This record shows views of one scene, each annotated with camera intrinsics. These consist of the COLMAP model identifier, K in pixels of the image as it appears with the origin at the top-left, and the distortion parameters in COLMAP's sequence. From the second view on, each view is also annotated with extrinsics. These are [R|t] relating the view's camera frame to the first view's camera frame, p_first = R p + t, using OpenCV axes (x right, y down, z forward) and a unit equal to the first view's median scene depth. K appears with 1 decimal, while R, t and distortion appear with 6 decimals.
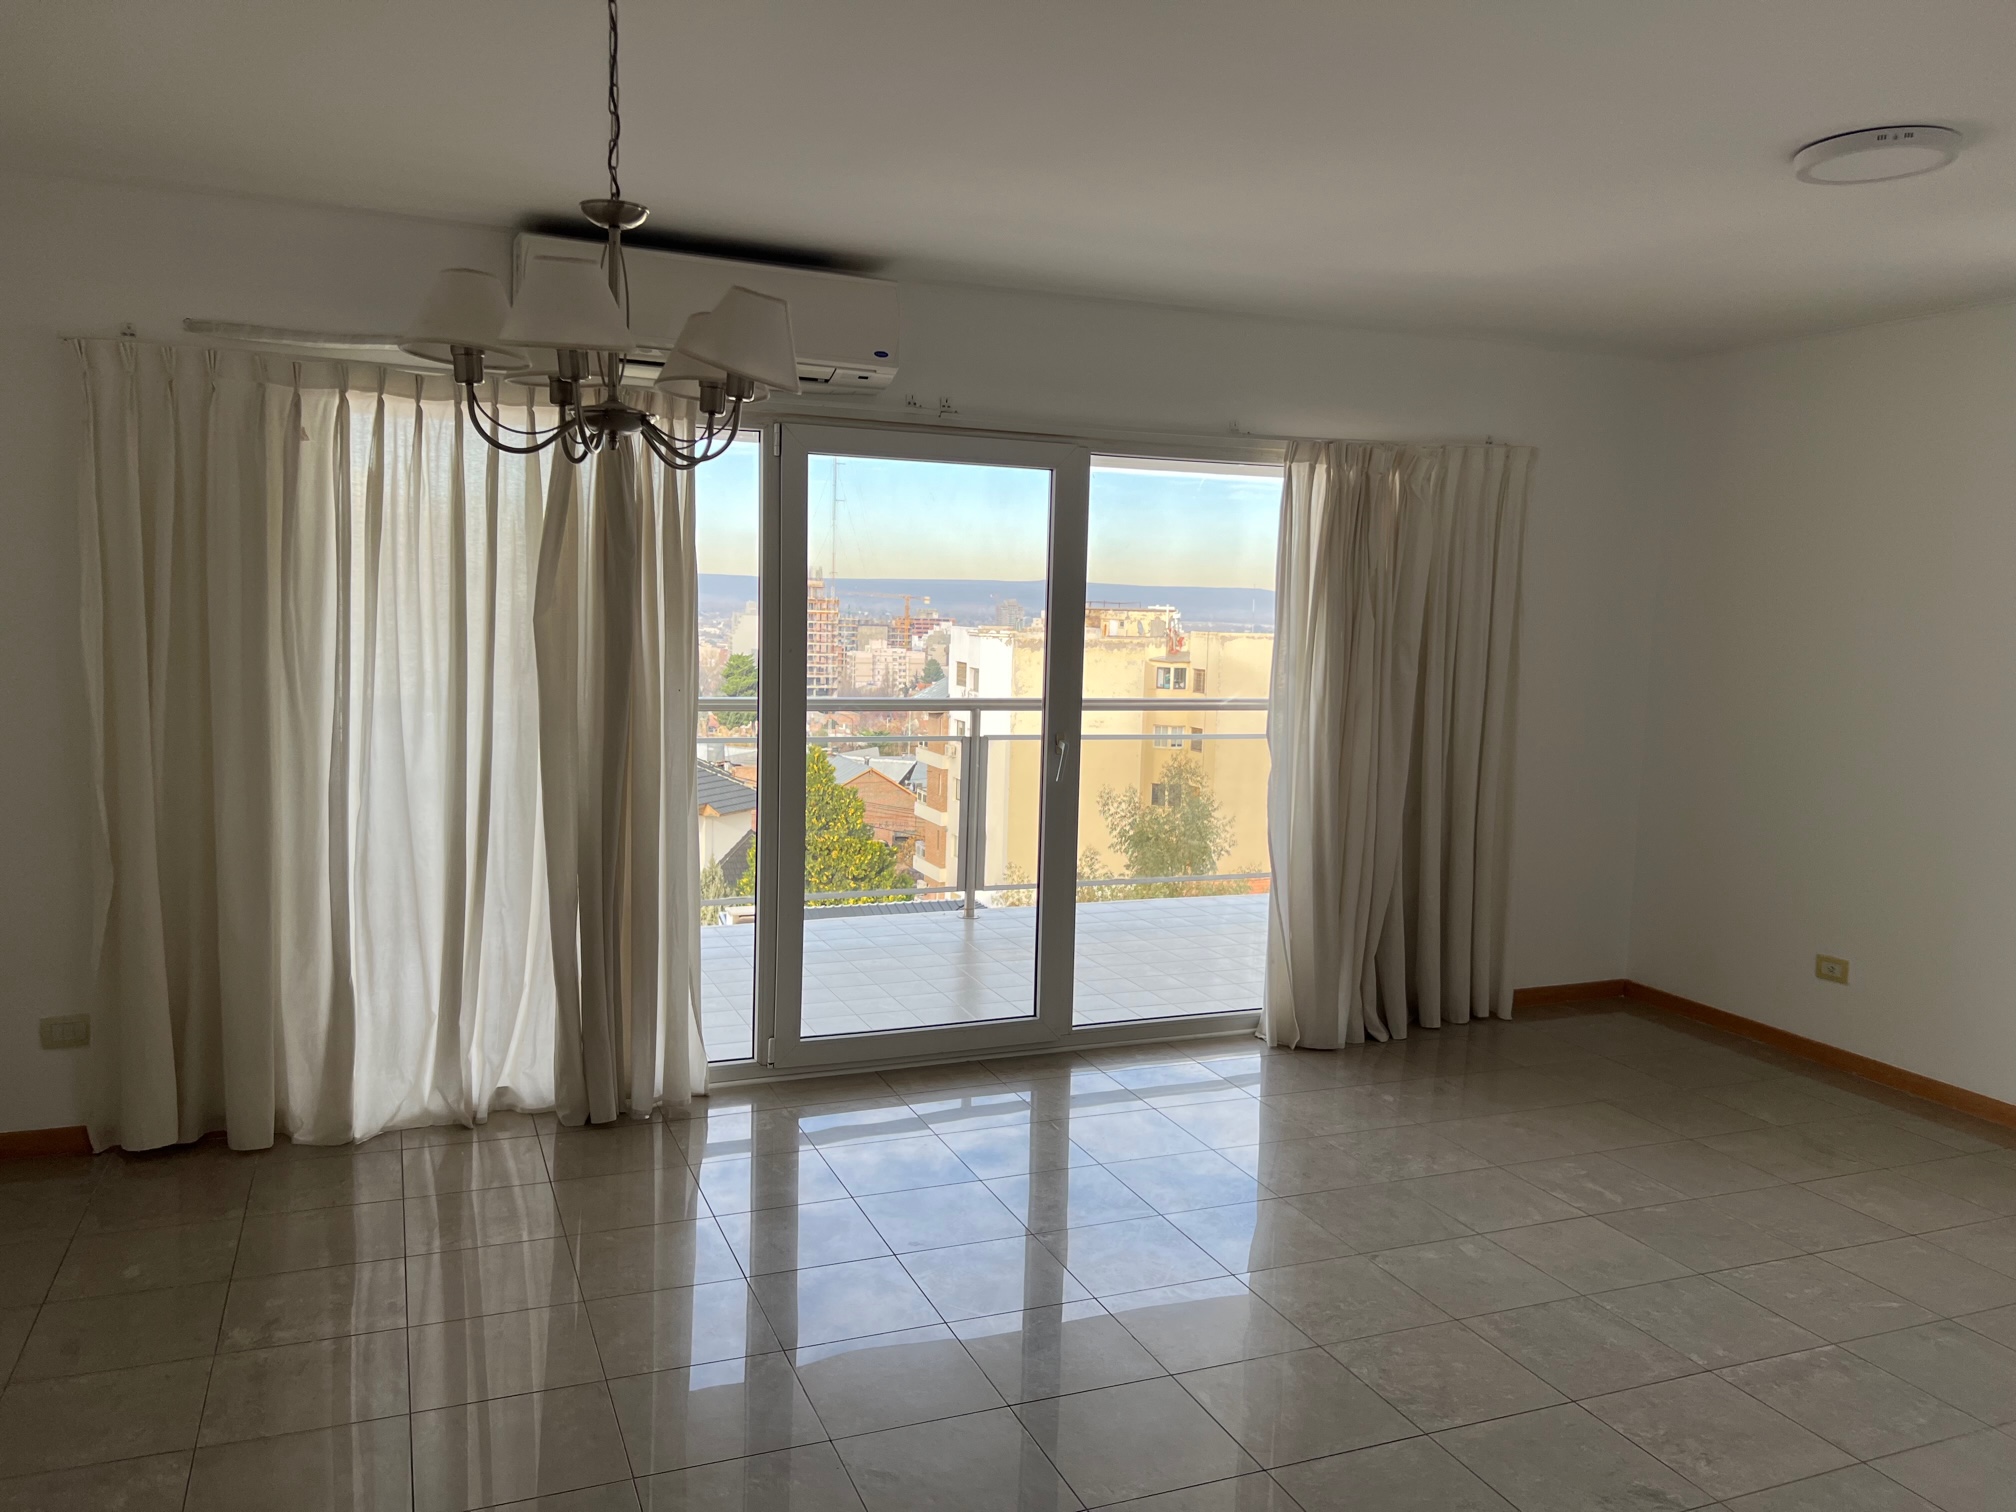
lens RADIAL K [[1523.2, 0, 1002.2], [0, 1523.2, 742.7], [0, 0, 1]] dist [0.043221, -0.045544]
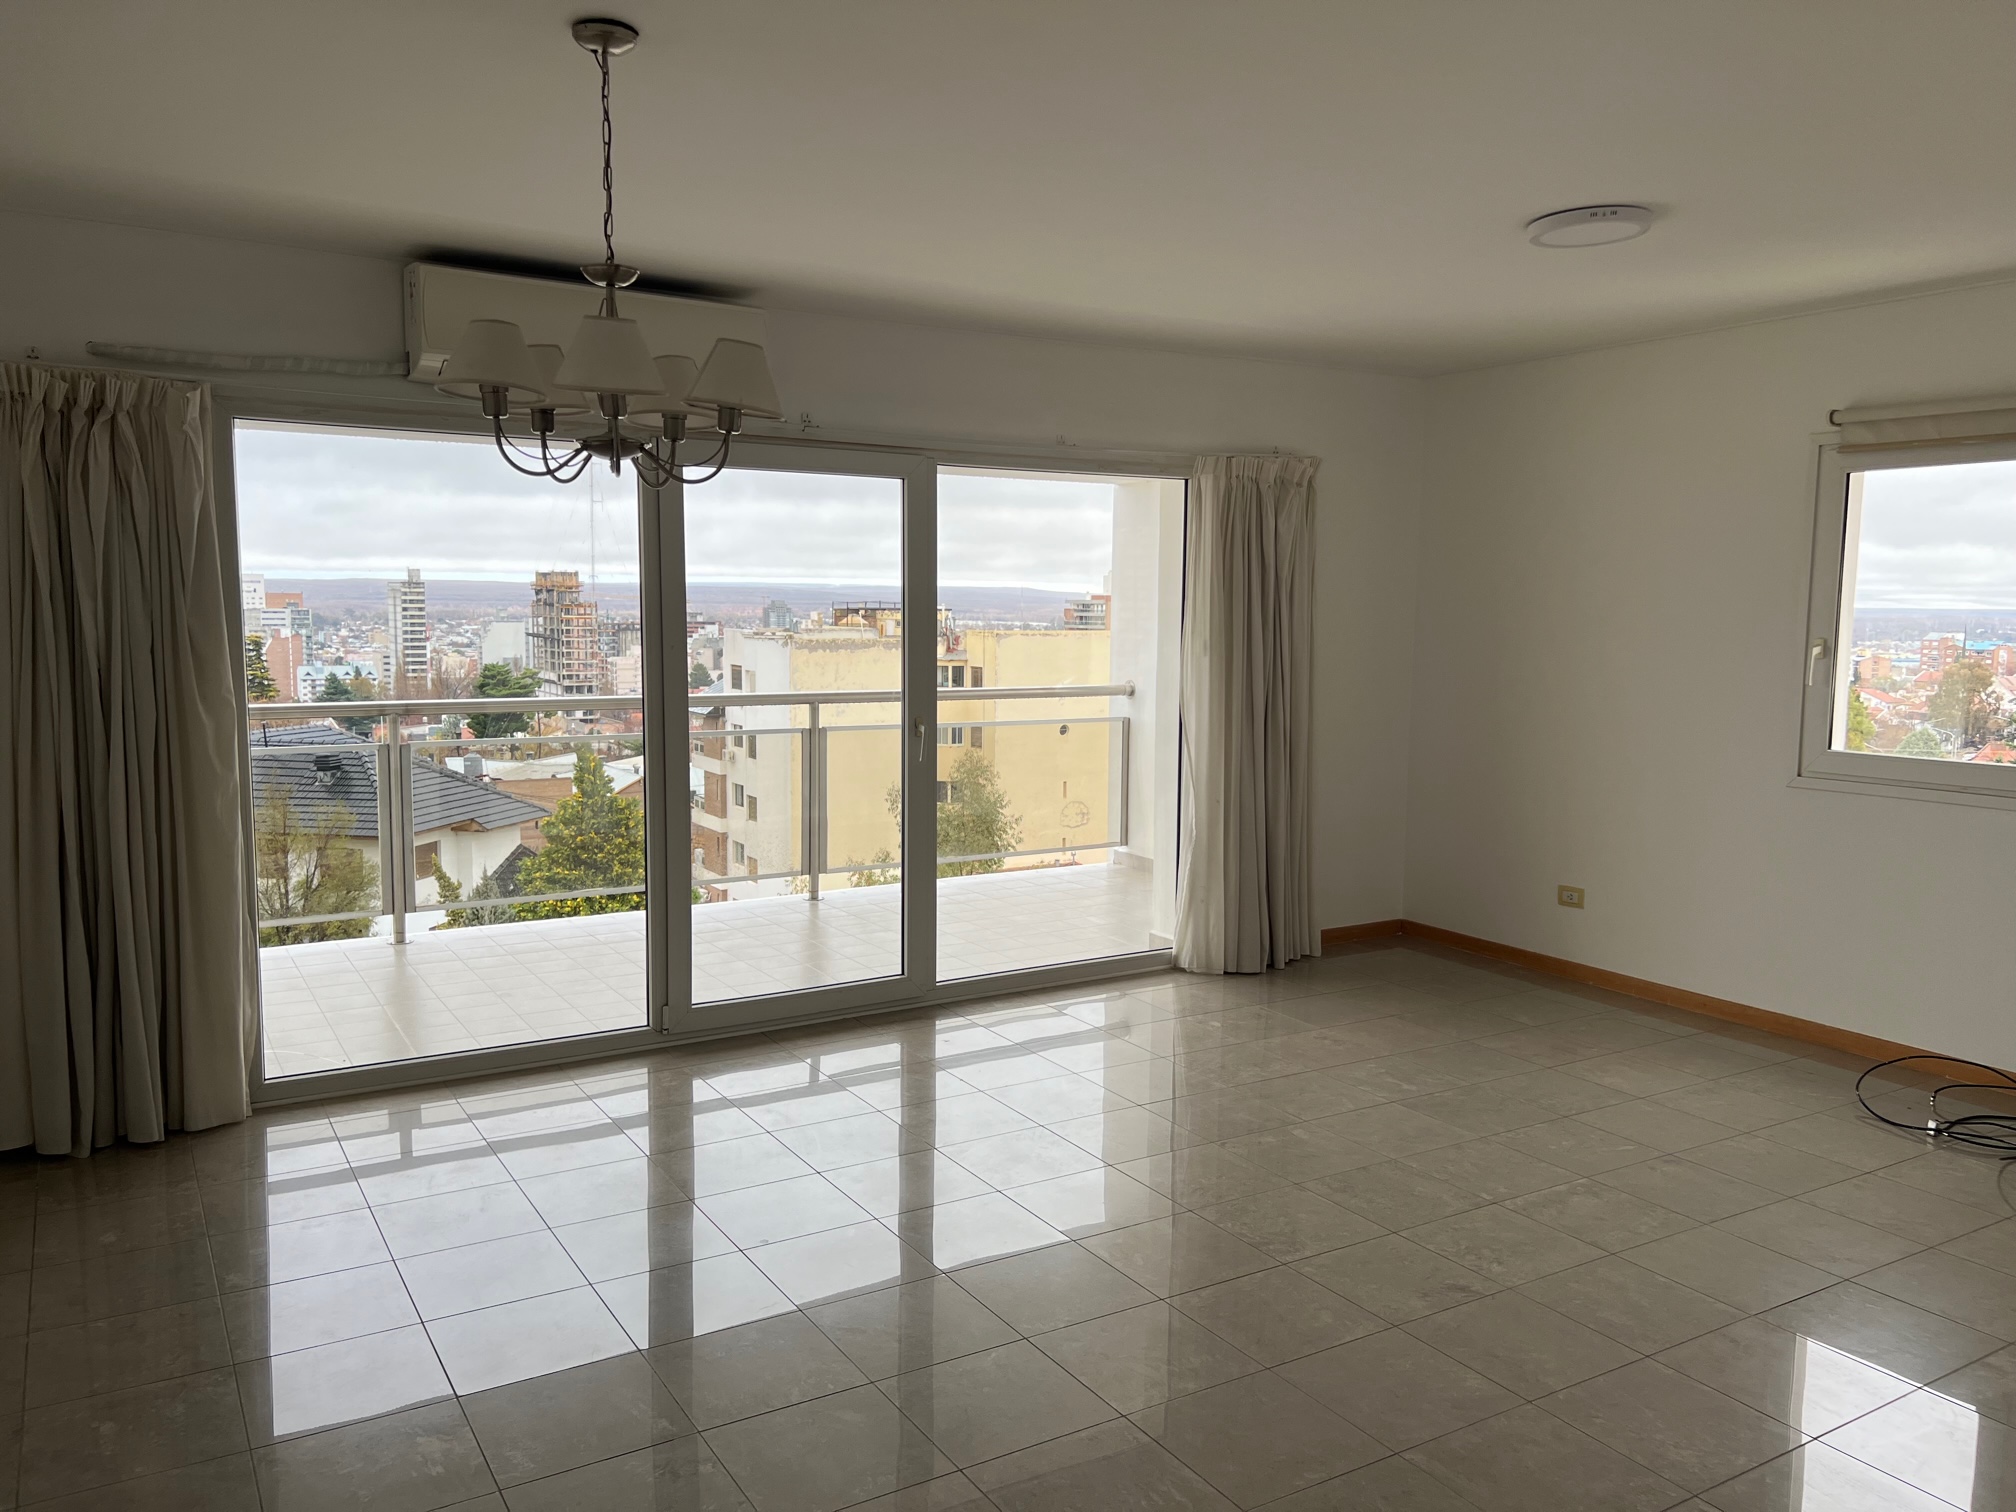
lens RADIAL K [[1523.2, 0, 1016.1], [0, 1523.2, 751.6], [0, 0, 1]] dist [0.043221, -0.045544]
pose [[0.987223, -0.033573, 0.155769, -0.070225], [0.032650, 0.999431, 0.008480, 0.012381], [-0.155965, -0.003286, 0.987757, -0.111557]]
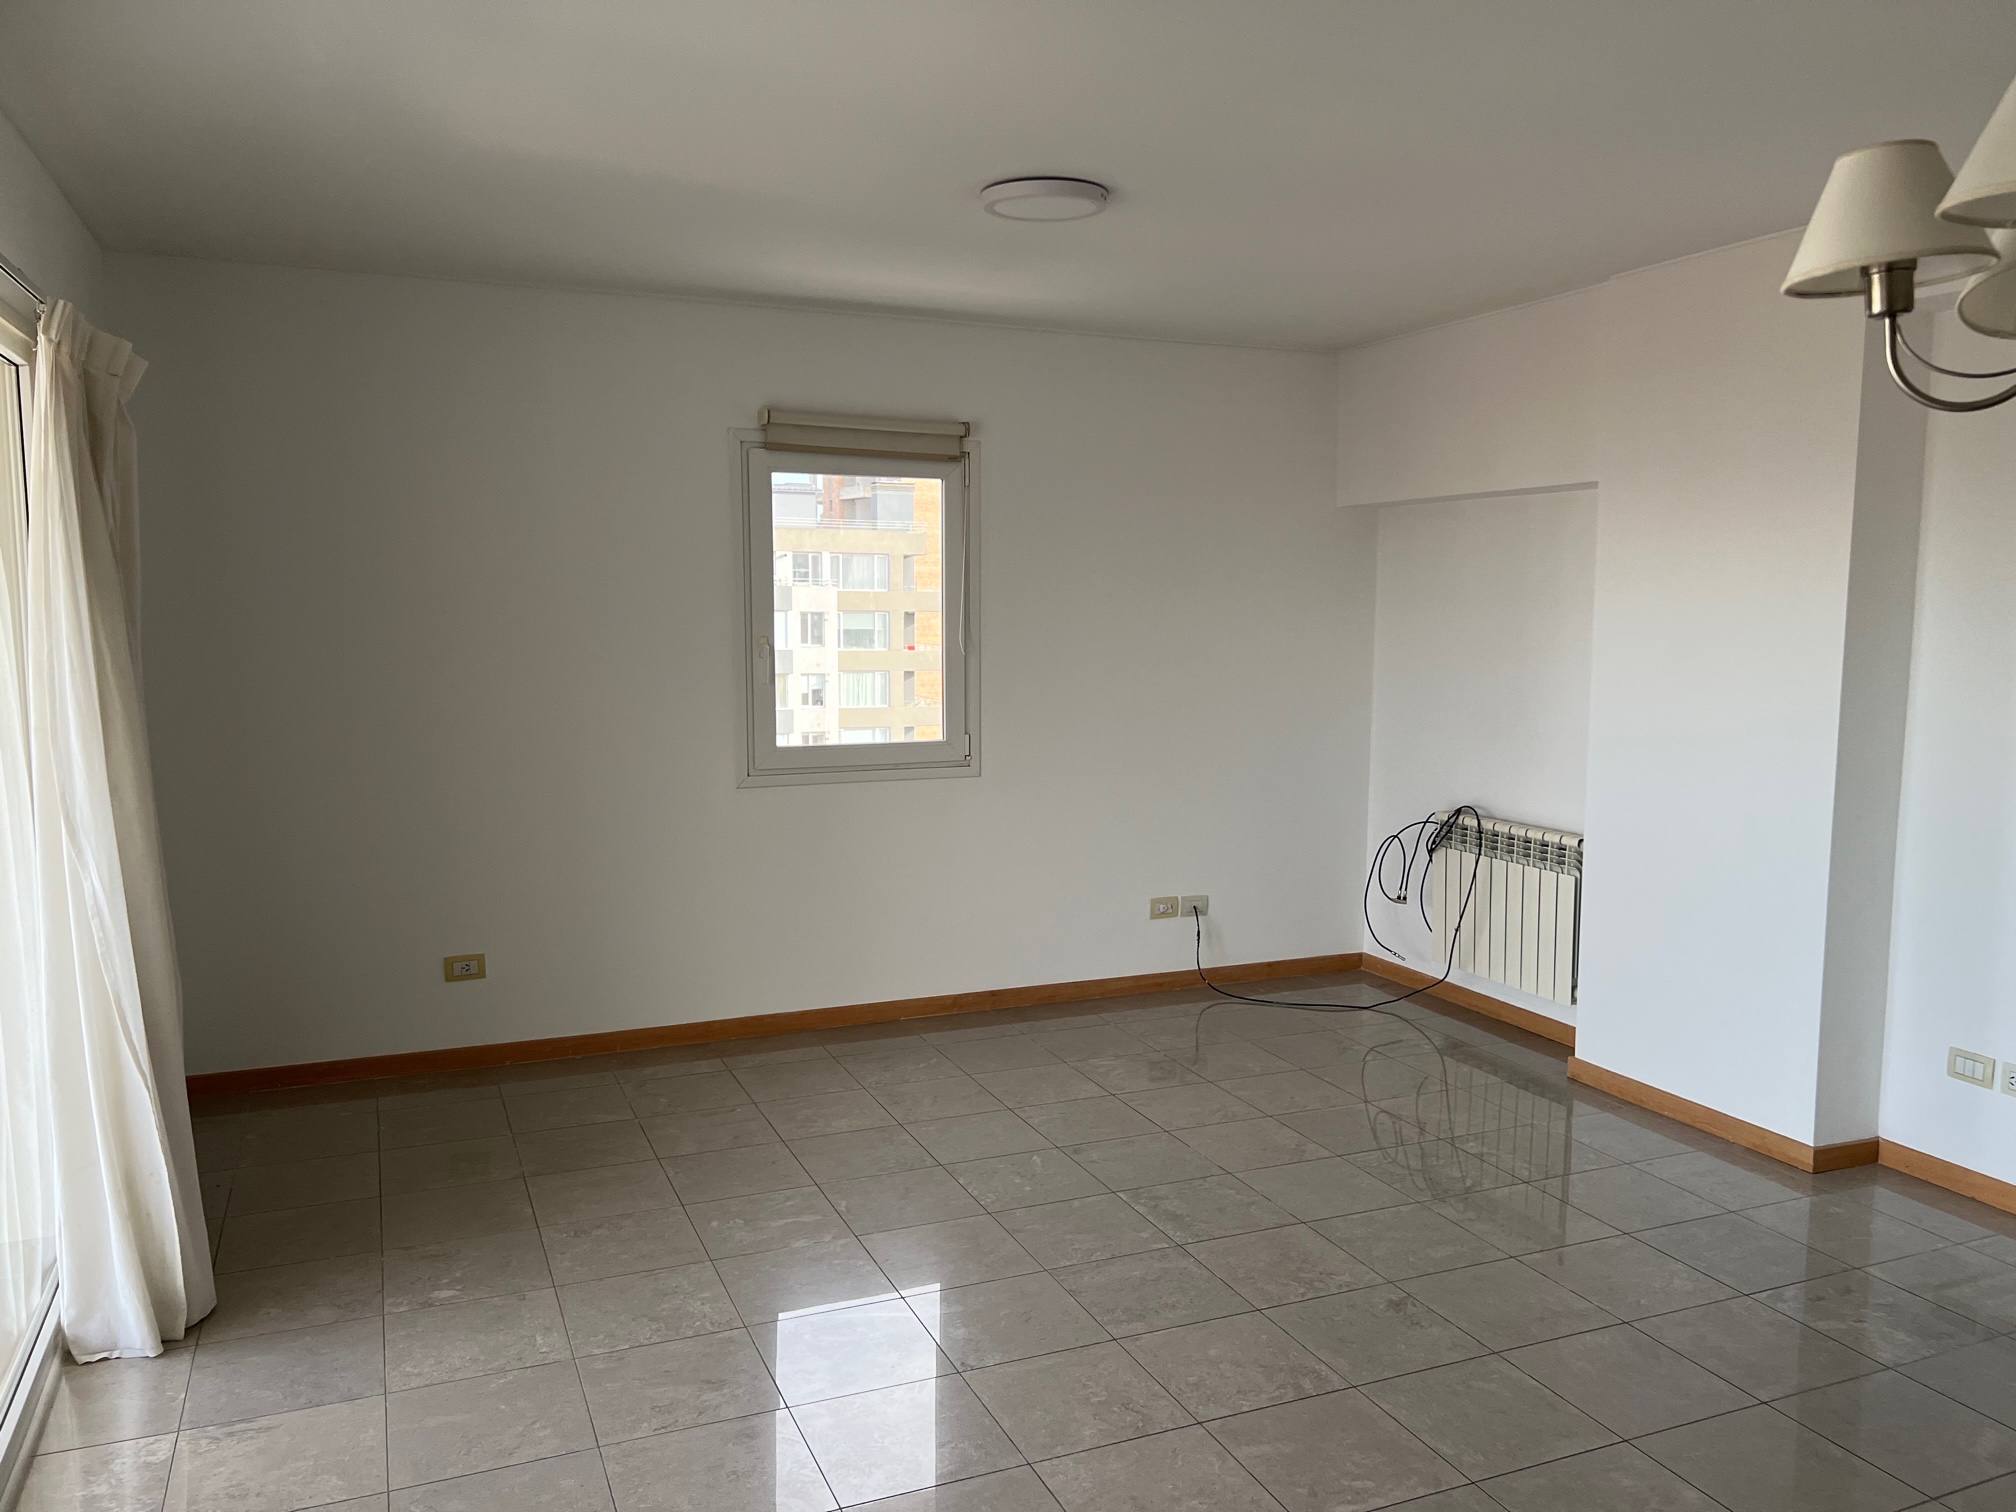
lens RADIAL K [[1523.2, 0, 1010.5], [0, 1523.2, 763.9], [0, 0, 1]] dist [0.043221, -0.045544]
pose [[-0.026439, -0.135836, 0.990378, -0.428574], [0.088853, 0.986484, 0.137674, -0.084865], [-0.995694, 0.091638, -0.014012, 0.736436]]
